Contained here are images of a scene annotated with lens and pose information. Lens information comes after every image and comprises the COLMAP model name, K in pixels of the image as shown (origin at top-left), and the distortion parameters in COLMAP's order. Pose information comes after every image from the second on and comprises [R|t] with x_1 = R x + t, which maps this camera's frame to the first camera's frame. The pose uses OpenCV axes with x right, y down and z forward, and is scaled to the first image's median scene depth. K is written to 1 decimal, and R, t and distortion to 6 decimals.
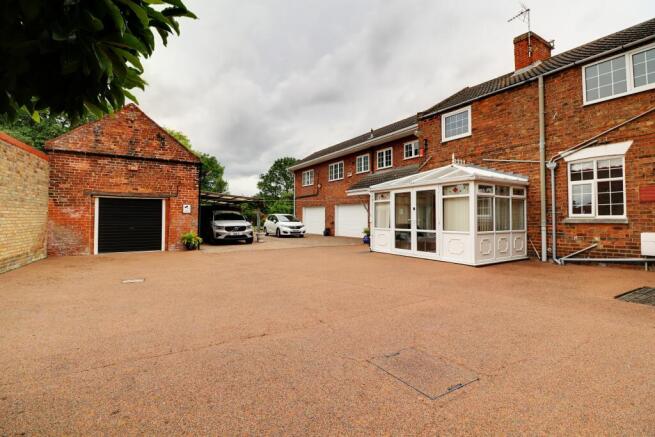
lens RADIAL K [[304.3, 0, 332.2], [0, 304.3, 211.6], [0, 0, 1]] dist [-0.005703, -0.001144]
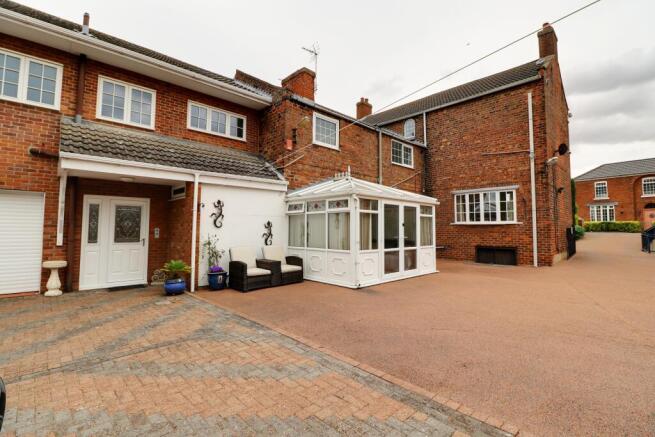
lens RADIAL K [[304.3, 0, 327.3], [0, 304.3, 211.9], [0, 0, 1]] dist [-0.005703, -0.001144]
pose [[-0.201996, 0.052052, 0.978002, -0.486789], [-0.026906, 0.997915, -0.058669, 0.009482], [-0.979017, -0.038165, -0.200174, 1.193289]]
